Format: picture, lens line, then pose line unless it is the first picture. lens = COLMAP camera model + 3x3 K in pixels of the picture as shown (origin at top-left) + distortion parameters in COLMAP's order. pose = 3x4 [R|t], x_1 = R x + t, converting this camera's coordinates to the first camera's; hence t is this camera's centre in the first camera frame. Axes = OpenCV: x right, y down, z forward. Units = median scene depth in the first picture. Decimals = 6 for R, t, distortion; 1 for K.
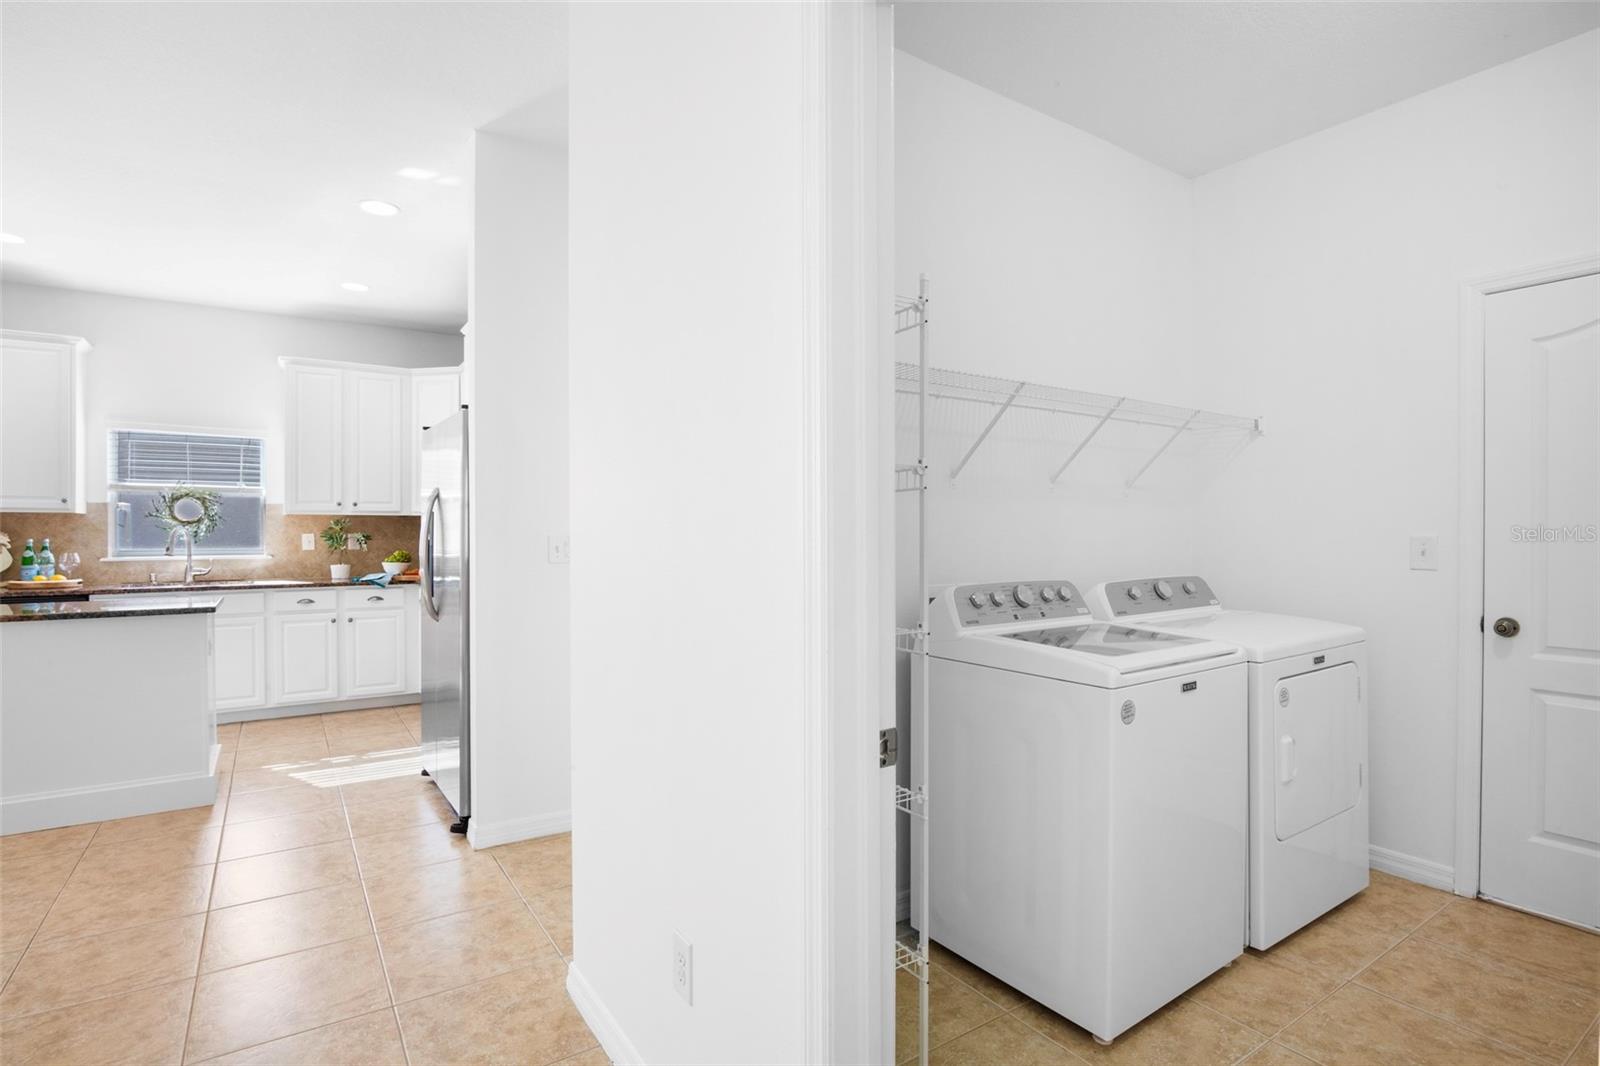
lens RADIAL K [[789.7, 0, 800.0], [0, 789.7, 533.0], [0, 0, 1]] dist [-0.021349, 0.000212]
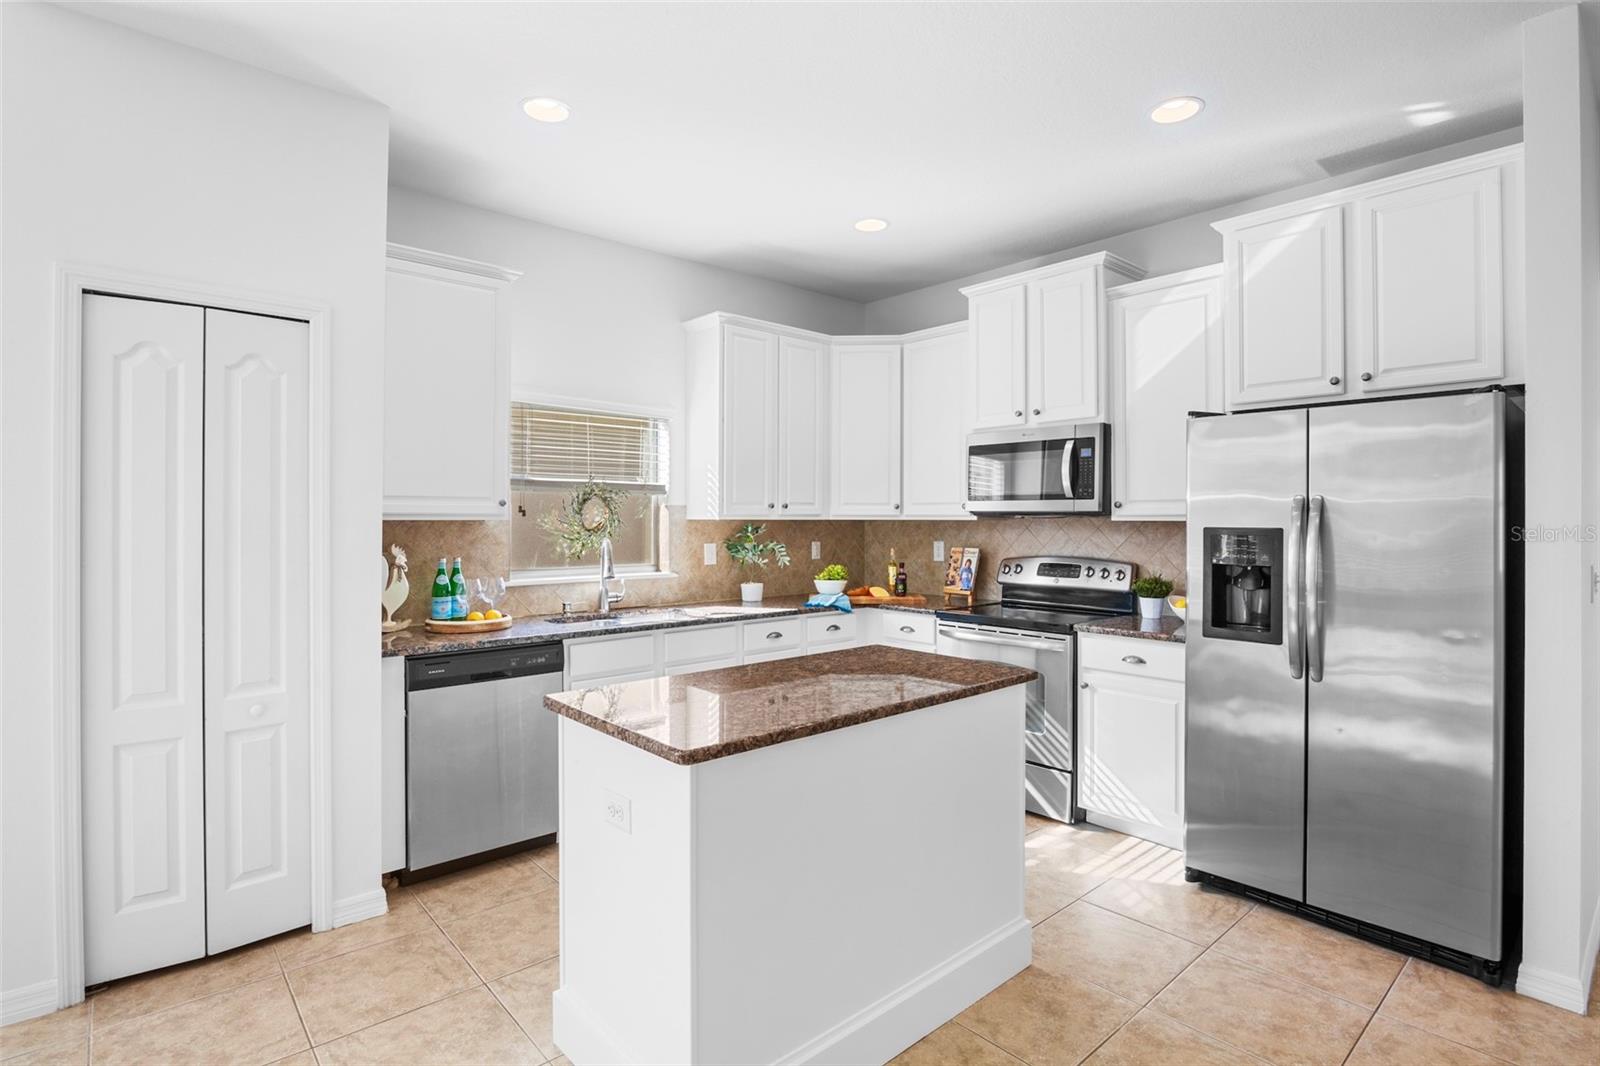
lens RADIAL K [[781.9, 0, 799.9], [0, 781.9, 518.4], [0, 0, 1]] dist [-0.020606, -0.000136]
pose [[0.990762, 0.001084, 0.135610, -0.686074], [-0.000574, 0.999993, -0.003803, -0.022687], [-0.135613, 0.003690, 0.990755, 0.236550]]
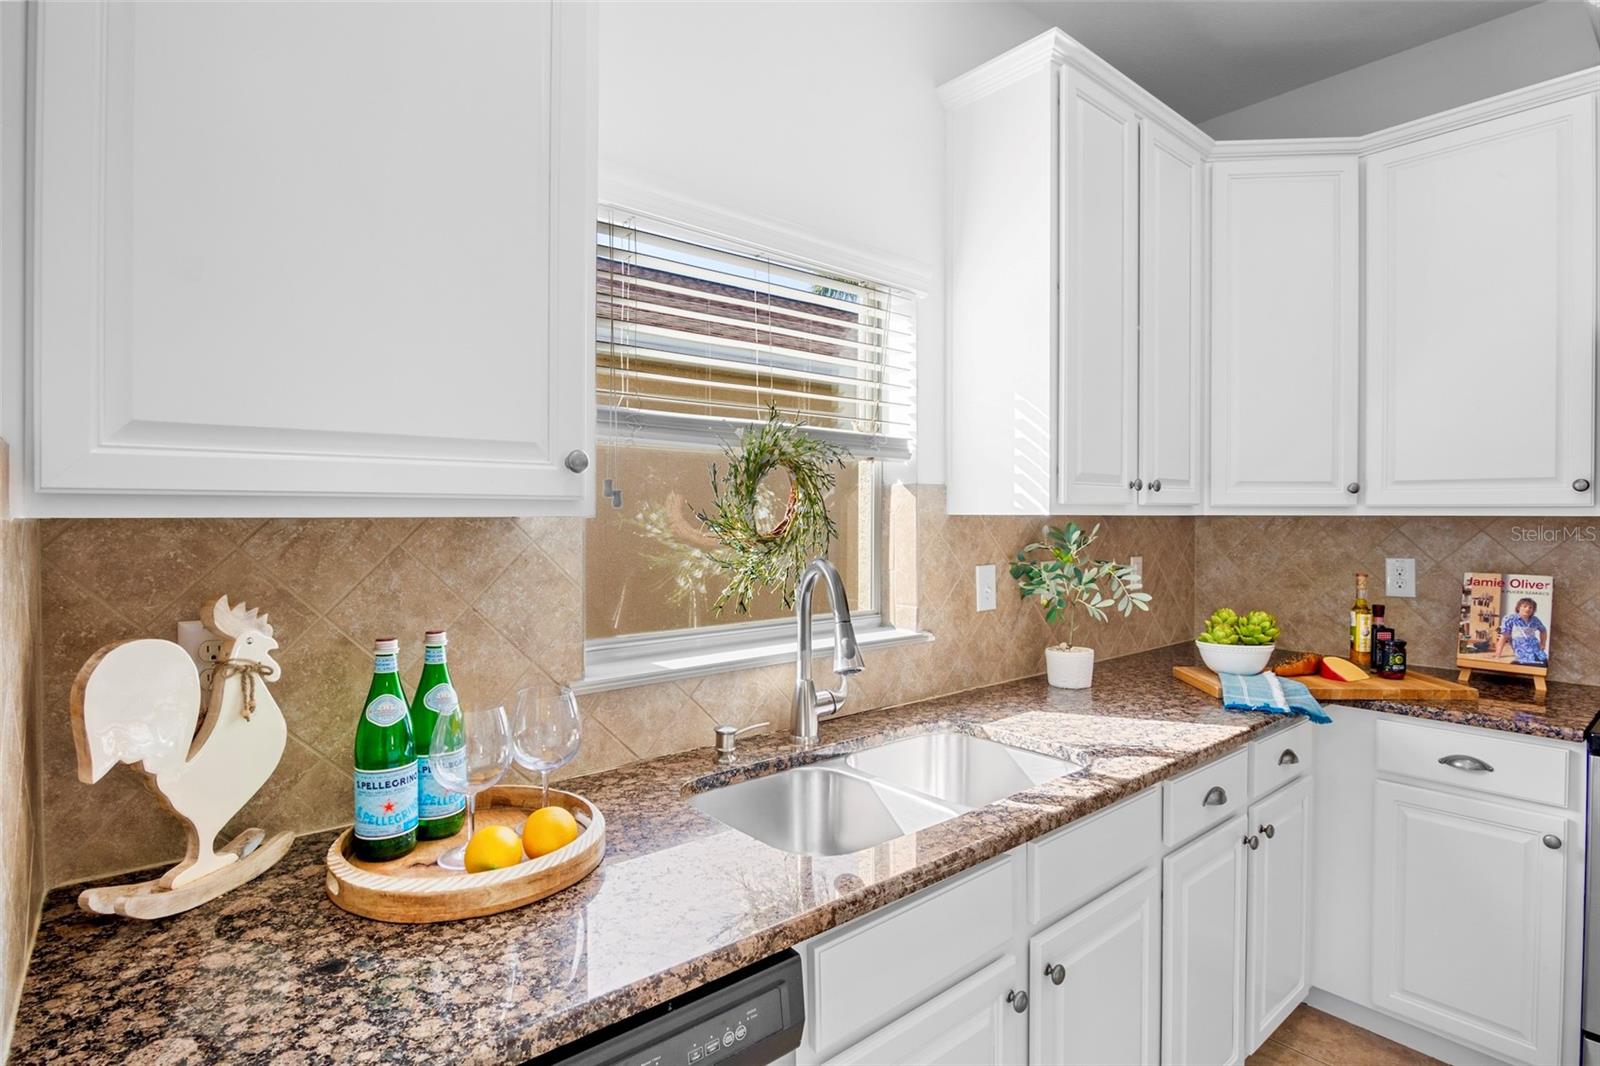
lens RADIAL K [[786.2, 0, 793.3], [0, 786.2, 517.4], [0, 0, 1]] dist [-0.022079, 0.000184]
pose [[0.994978, 0.000512, 0.100096, -0.802620], [-0.000638, 0.999999, 0.001218, -0.023708], [-0.100095, -0.001276, 0.994977, 0.684208]]
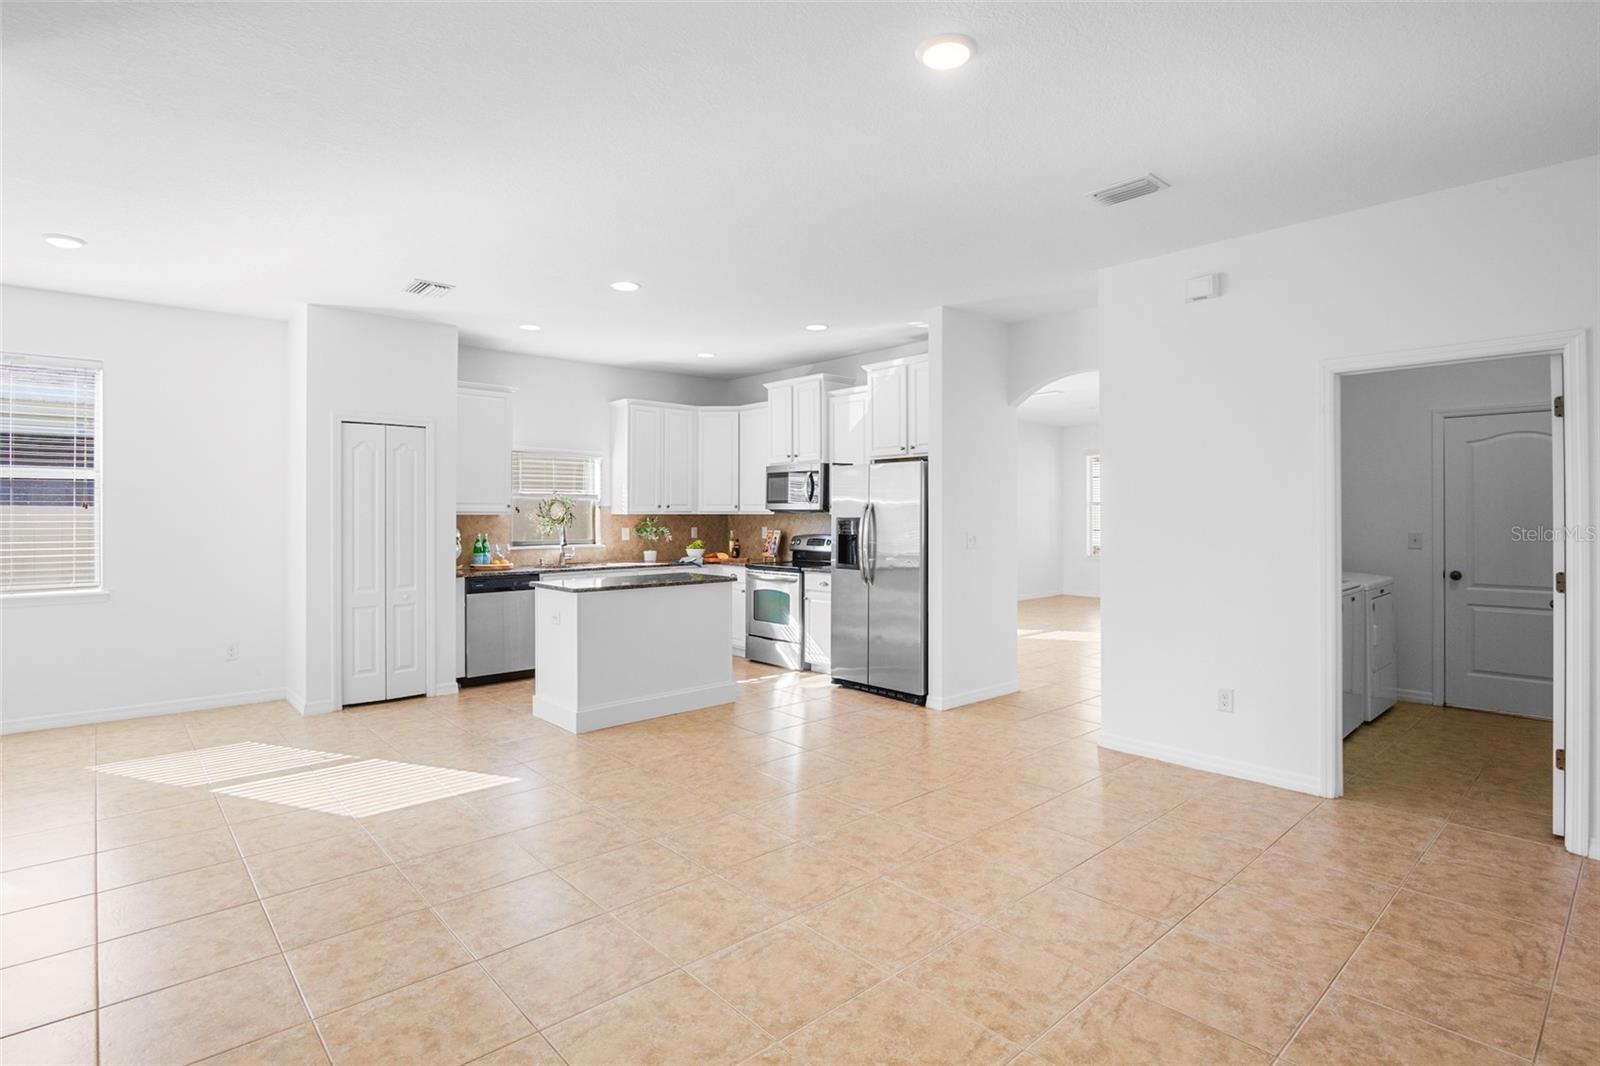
lens RADIAL K [[786.2, 0, 793.3], [0, 786.2, 517.4], [0, 0, 1]] dist [-0.022079, 0.000184]
pose [[0.989816, -0.001648, 0.142340, -0.569109], [0.001509, 0.999998, 0.001086, -0.019711], [-0.142341, -0.000860, 0.989817, -0.399836]]
